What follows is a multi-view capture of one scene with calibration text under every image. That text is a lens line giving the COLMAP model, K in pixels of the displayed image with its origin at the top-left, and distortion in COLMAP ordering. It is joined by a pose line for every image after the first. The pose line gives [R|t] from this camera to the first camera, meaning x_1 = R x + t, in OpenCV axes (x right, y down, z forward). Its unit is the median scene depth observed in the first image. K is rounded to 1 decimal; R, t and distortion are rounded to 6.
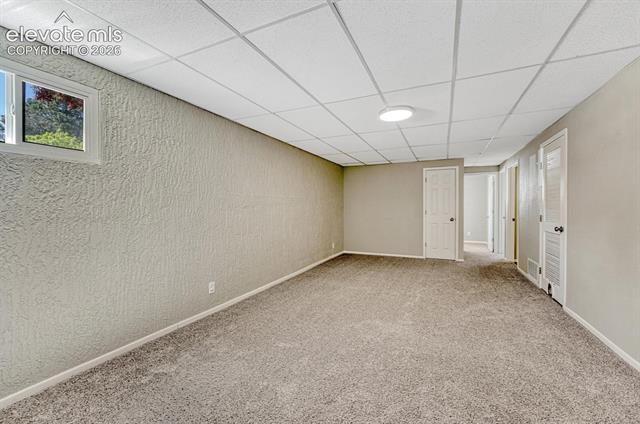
lens RADIAL K [[269.2, 0, 320.0], [0, 269.2, 212.0], [0, 0, 1]] dist [-0.000657, -0.000137]
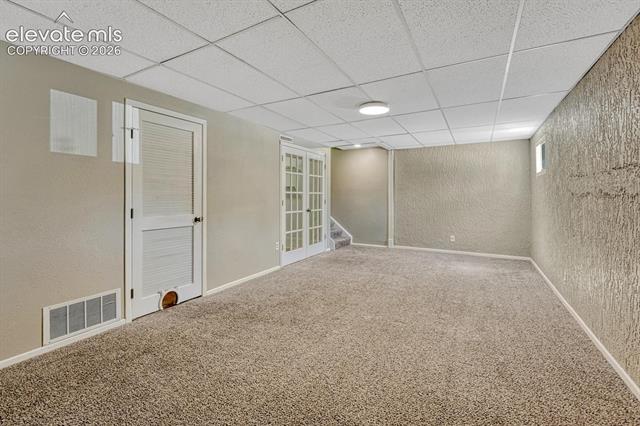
lens RADIAL K [[285.8, 0, 321.4], [0, 285.8, 197.6], [0, 0, 1]] dist [0.000286, 0.000033]
pose [[-0.996944, 0.003449, 0.078048, 0.238599], [0.004624, 0.999879, 0.014877, -0.017141], [-0.077987, 0.015192, -0.996839, 1.288908]]
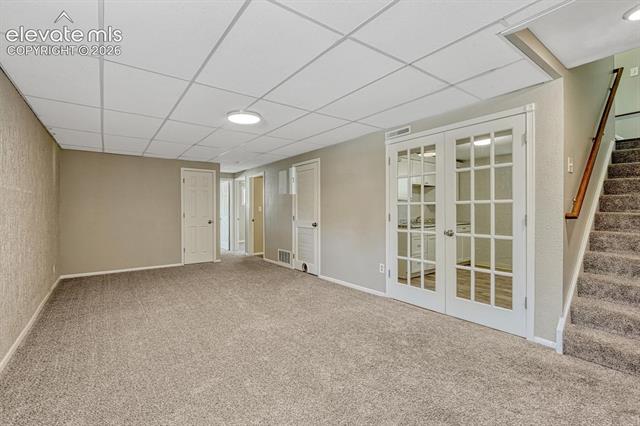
lens RADIAL K [[288.3, 0, 320.0], [0, 288.3, 213.0], [0, 0, 1]] dist [0.000358, 0.000105]
pose [[0.473714, -0.007056, 0.880651, -0.322355], [0.015824, 0.999875, -0.000501, 0.000469], [-0.880537, 0.014173, 0.473766, 0.142051]]
